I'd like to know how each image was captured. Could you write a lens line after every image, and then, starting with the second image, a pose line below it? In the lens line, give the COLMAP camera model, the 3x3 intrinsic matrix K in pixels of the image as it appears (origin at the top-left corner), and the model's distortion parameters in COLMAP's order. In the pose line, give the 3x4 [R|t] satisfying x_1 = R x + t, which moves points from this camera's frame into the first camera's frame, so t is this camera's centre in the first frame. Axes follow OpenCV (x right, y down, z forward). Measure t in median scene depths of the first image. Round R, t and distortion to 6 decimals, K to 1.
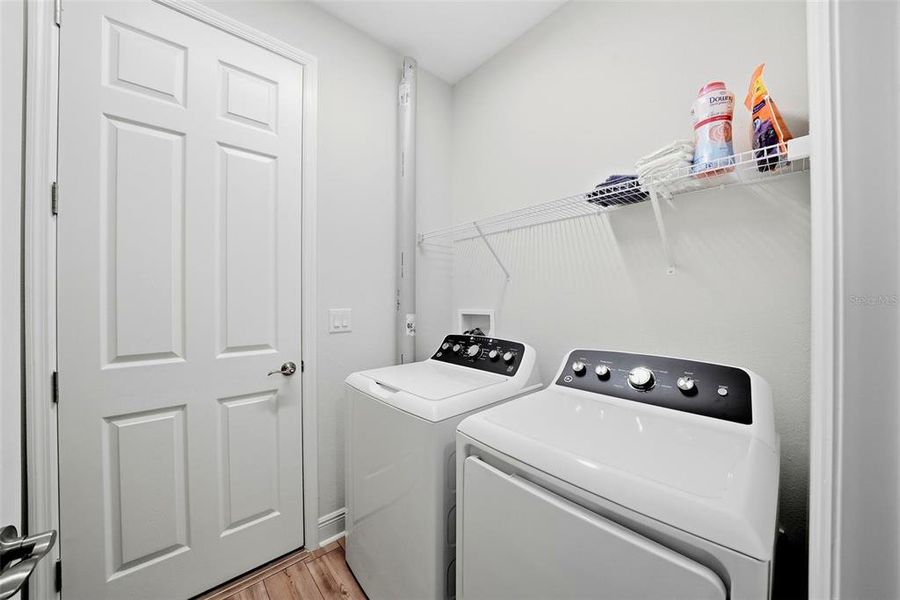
lens RADIAL K [[321.5, 0, 442.4], [0, 321.5, 296.4], [0, 0, 1]] dist [-0.006381, 0.000084]
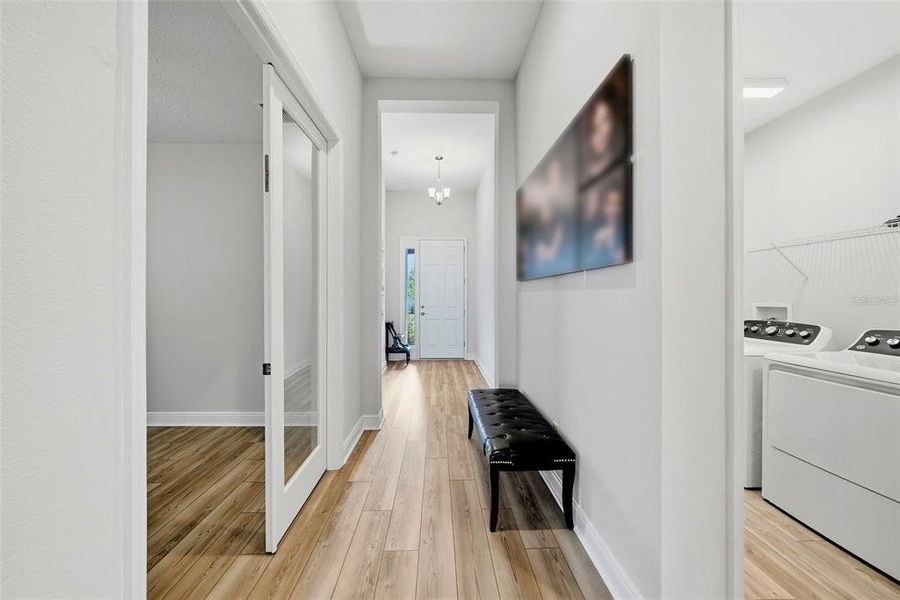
lens RADIAL K [[321.5, 0, 442.4], [0, 321.5, 296.4], [0, 0, 1]] dist [-0.006381, 0.000084]
pose [[0.780455, 0.002857, -0.625205, -0.171084], [-0.001458, 0.999995, 0.002750, 0.012872], [0.625210, -0.001235, 0.780456, -1.134384]]
